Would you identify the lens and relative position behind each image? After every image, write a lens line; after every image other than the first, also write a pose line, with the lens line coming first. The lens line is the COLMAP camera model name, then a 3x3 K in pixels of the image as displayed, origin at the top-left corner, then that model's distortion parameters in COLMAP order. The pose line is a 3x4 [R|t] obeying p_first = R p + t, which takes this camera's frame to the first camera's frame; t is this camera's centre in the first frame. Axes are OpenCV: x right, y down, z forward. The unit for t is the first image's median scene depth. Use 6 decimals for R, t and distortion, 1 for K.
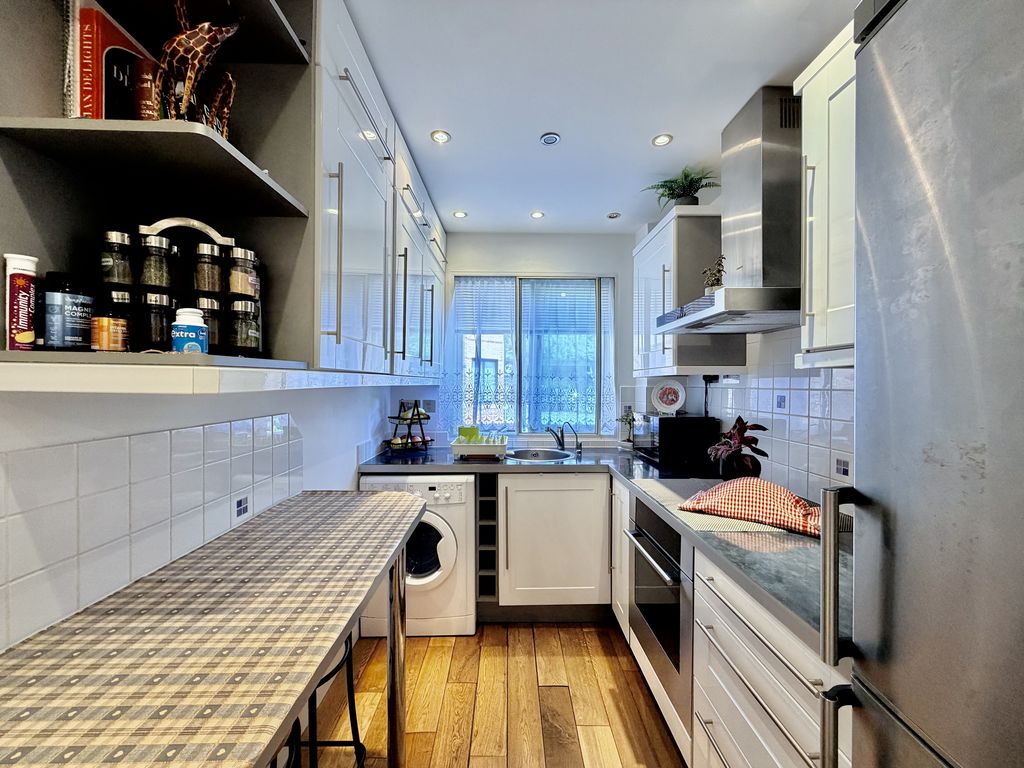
lens RADIAL K [[406.2, 0, 514.4], [0, 406.2, 383.2], [0, 0, 1]] dist [-0.001637, 0.000944]
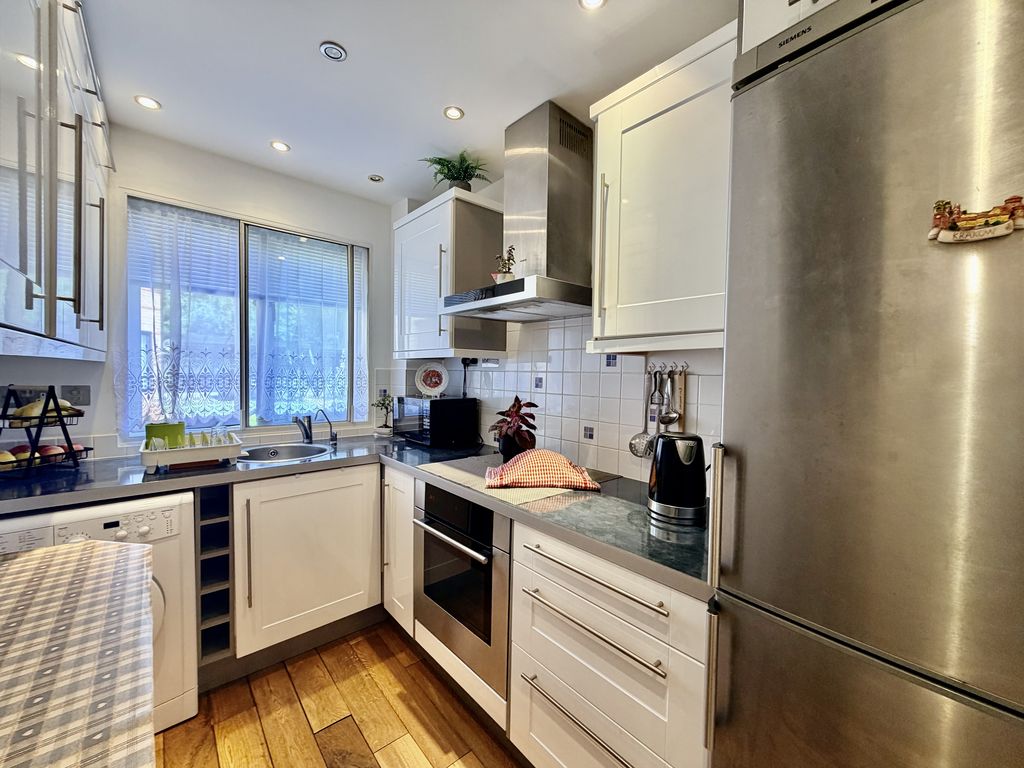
lens RADIAL K [[406.2, 0, 511.7], [0, 406.2, 383.3], [0, 0, 1]] dist [-0.001637, 0.000944]
pose [[0.763924, -0.008315, 0.645253, -0.134787], [-0.015492, 0.999392, 0.031220, 0.010363], [-0.645120, -0.033845, 0.763331, 0.127129]]
